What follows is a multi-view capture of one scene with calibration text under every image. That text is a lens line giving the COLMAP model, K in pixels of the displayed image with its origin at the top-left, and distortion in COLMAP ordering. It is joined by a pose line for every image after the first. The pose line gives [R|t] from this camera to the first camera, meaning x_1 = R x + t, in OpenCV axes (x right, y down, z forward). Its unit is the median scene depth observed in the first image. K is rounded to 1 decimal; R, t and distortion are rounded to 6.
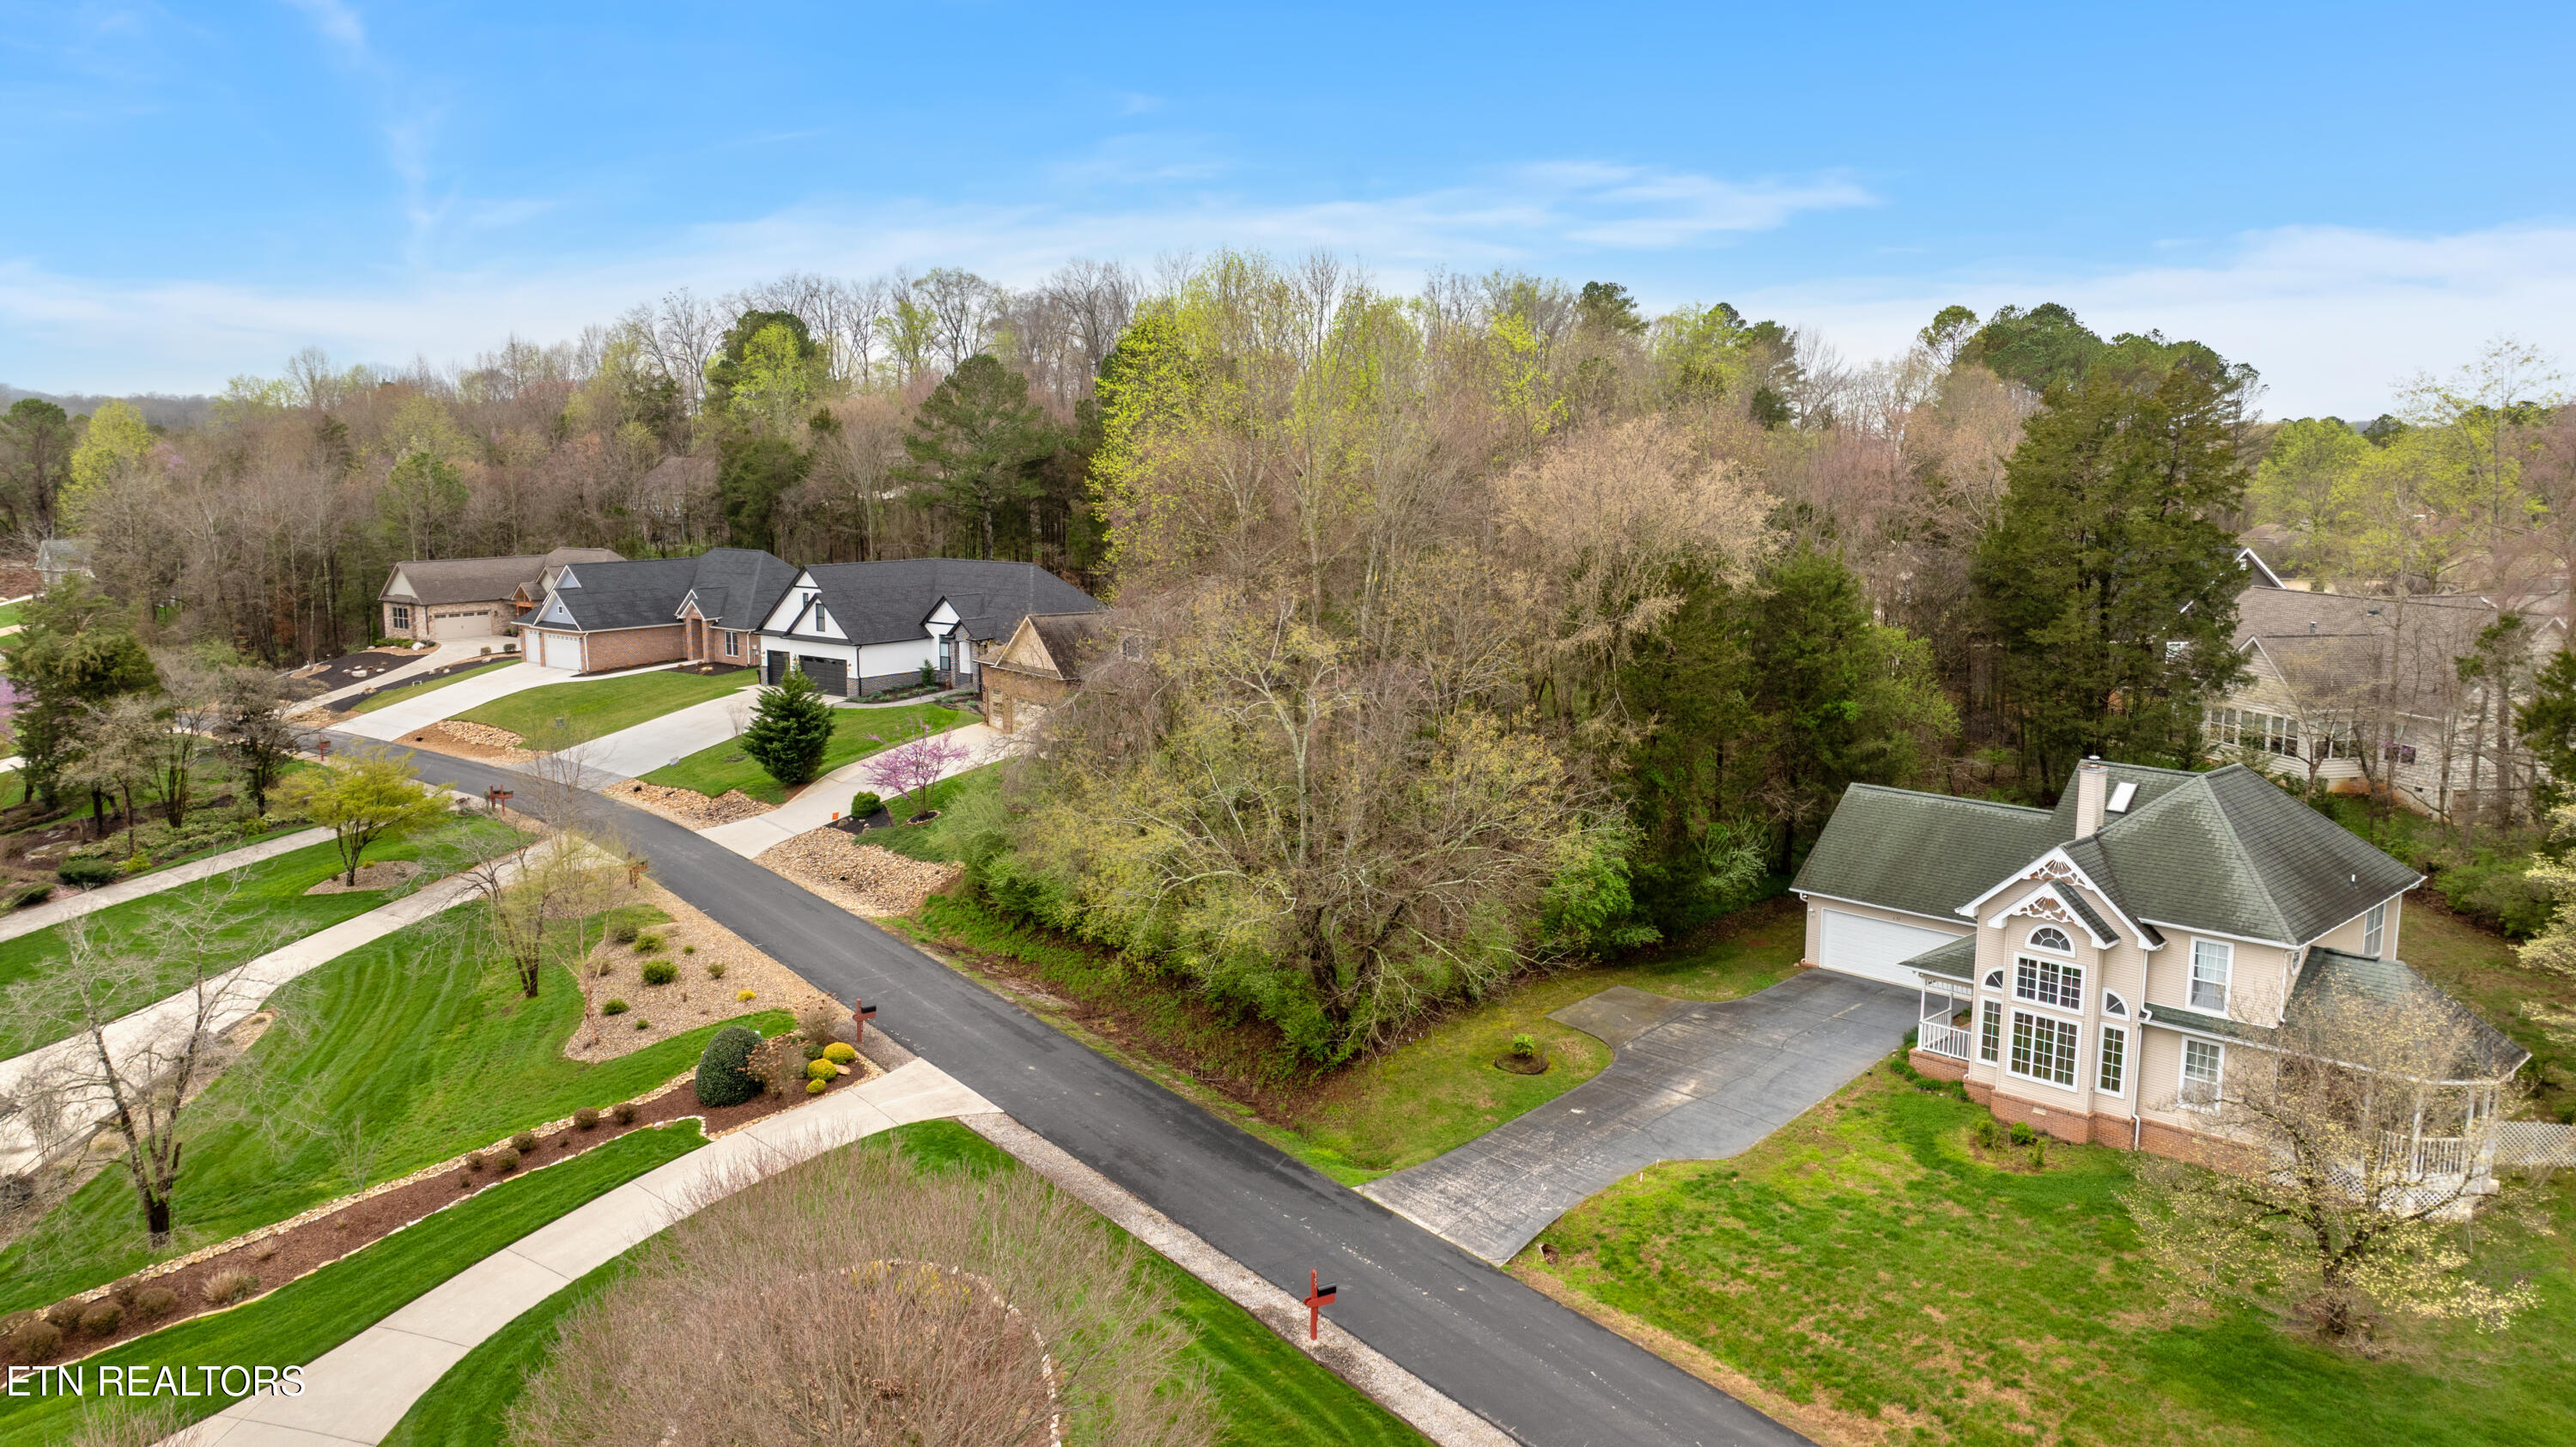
lens RADIAL K [[1798.0, 0, 1288.0], [0, 1798.0, 723.5], [0, 0, 1]] dist [-0.024272, 0.000708]
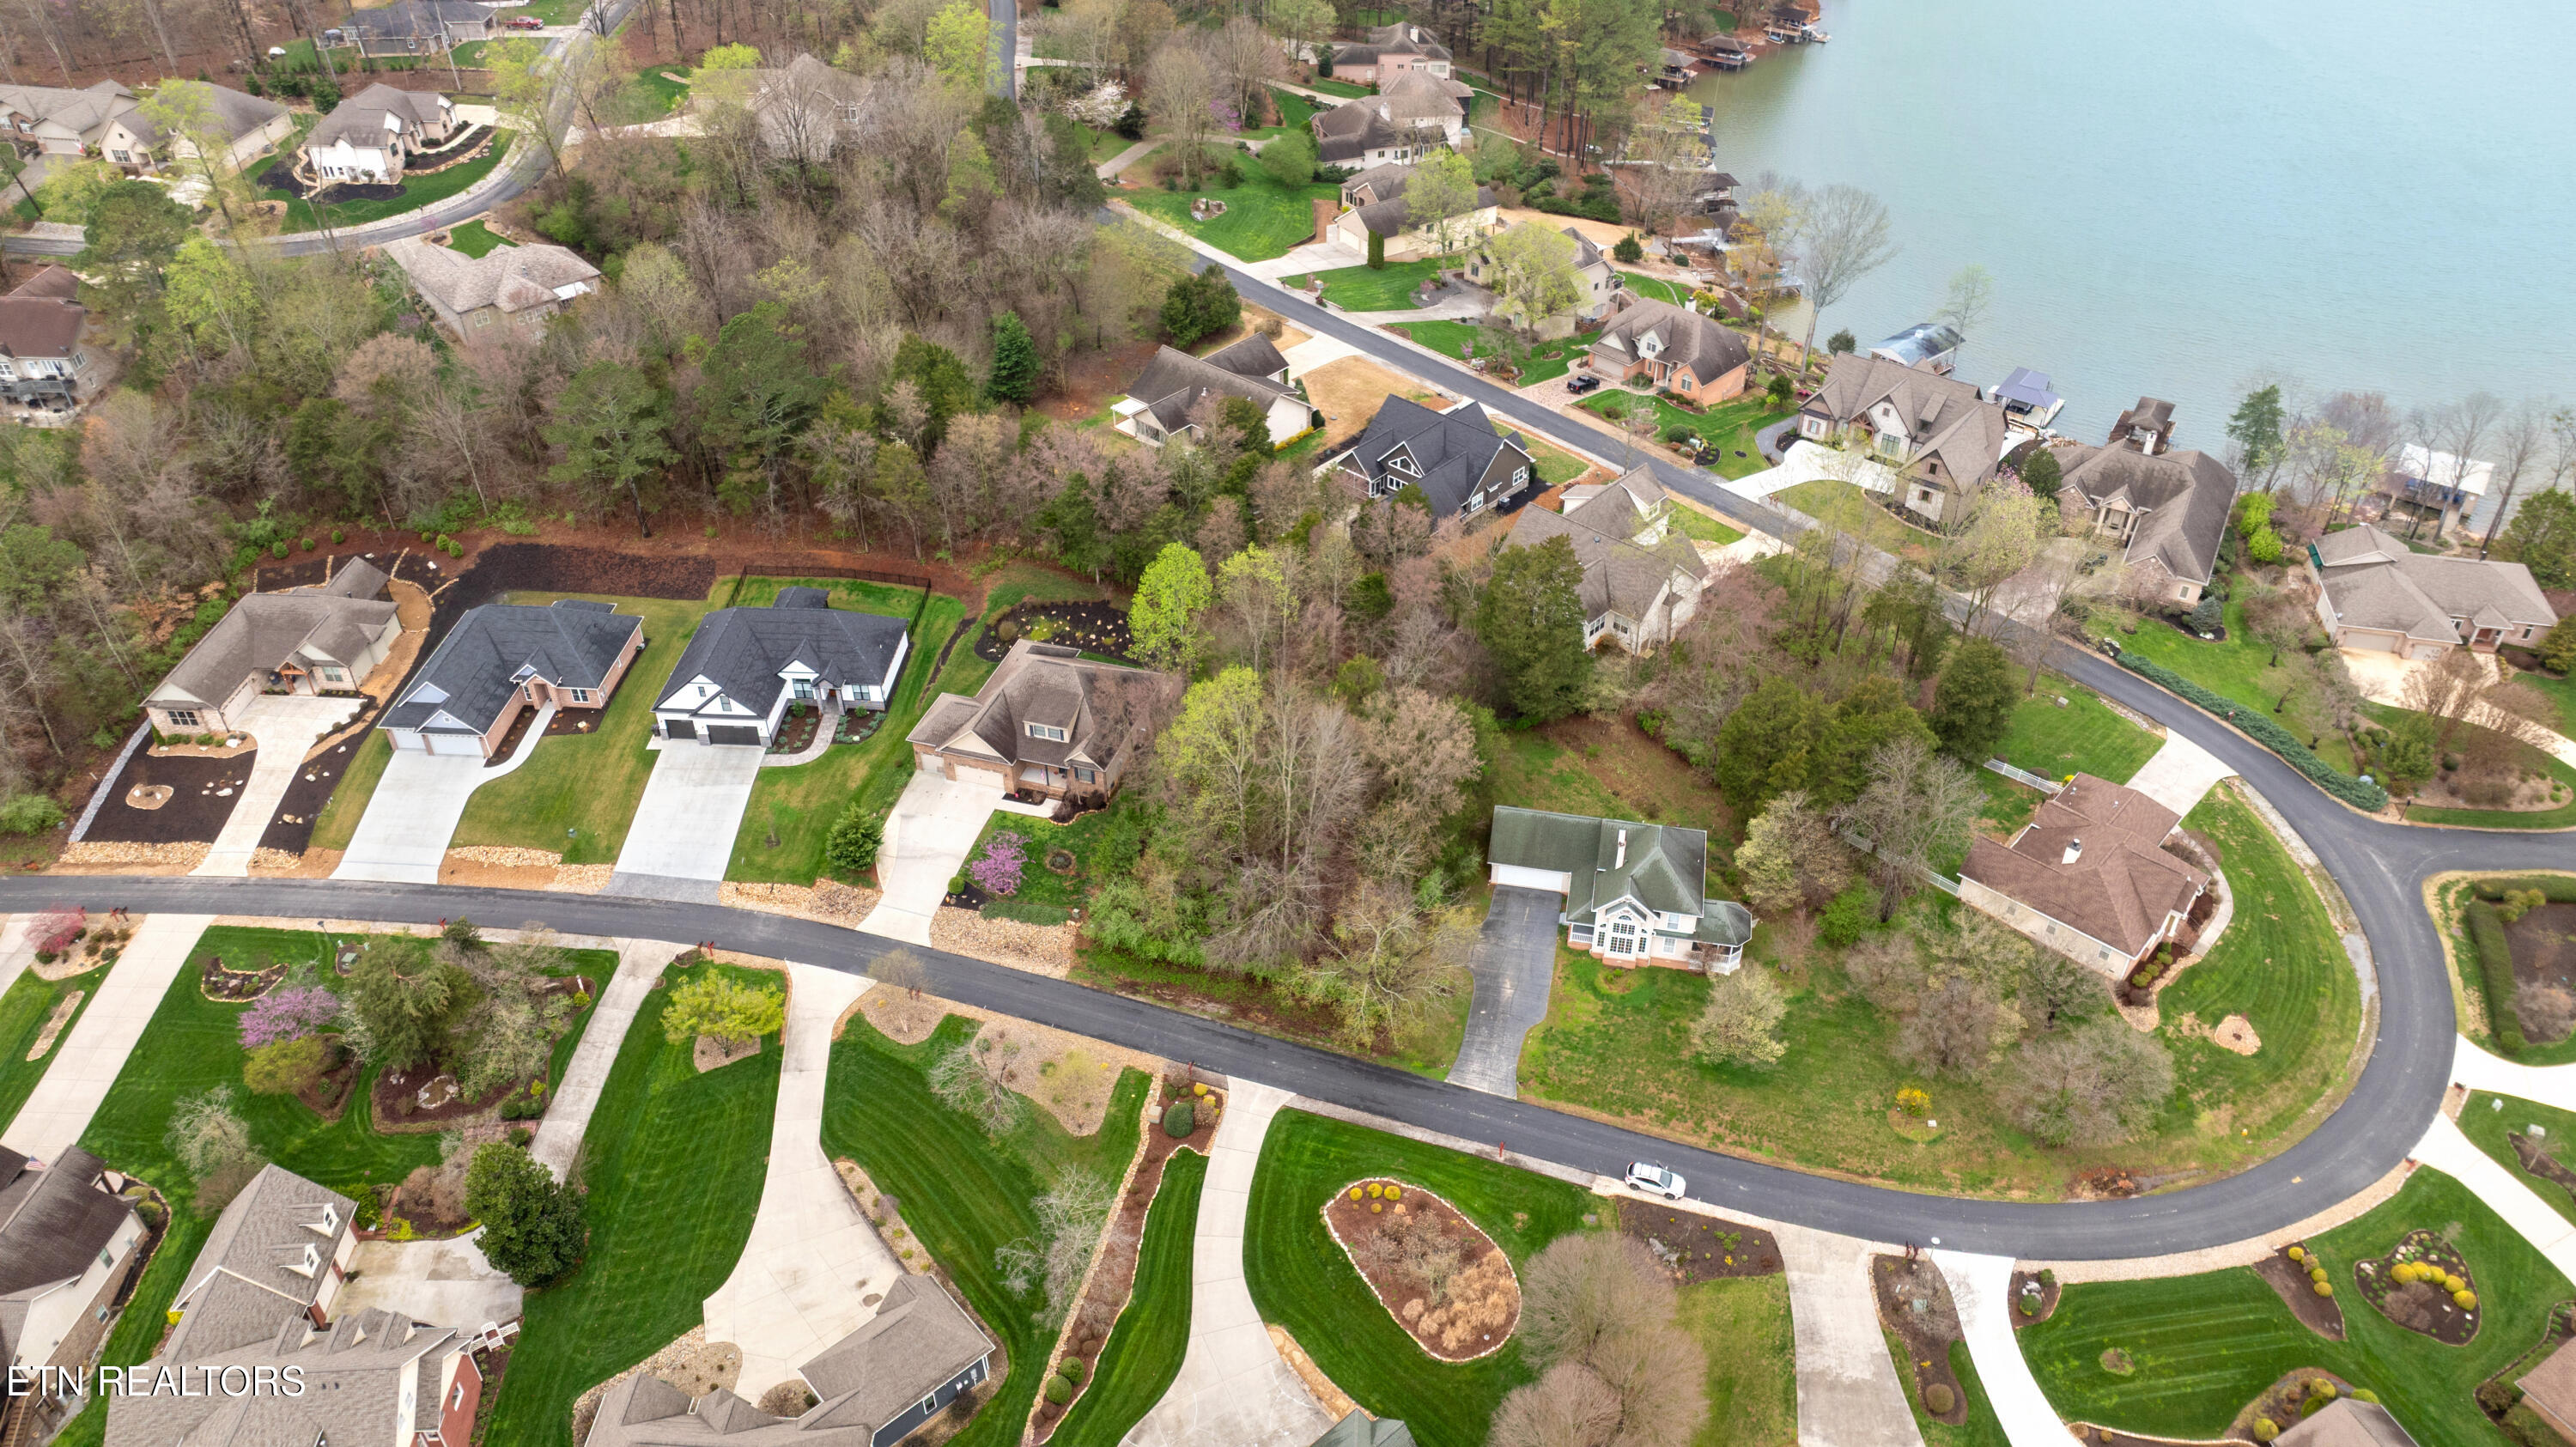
lens RADIAL K [[1798.0, 0, 1288.0], [0, 1798.0, 723.5], [0, 0, 1]] dist [-0.024272, 0.000708]
pose [[0.820736, -0.339428, 0.459545, -1.298917], [0.081450, 0.865676, 0.493935, -1.680017], [-0.565472, -0.367960, 0.738137, -0.770711]]
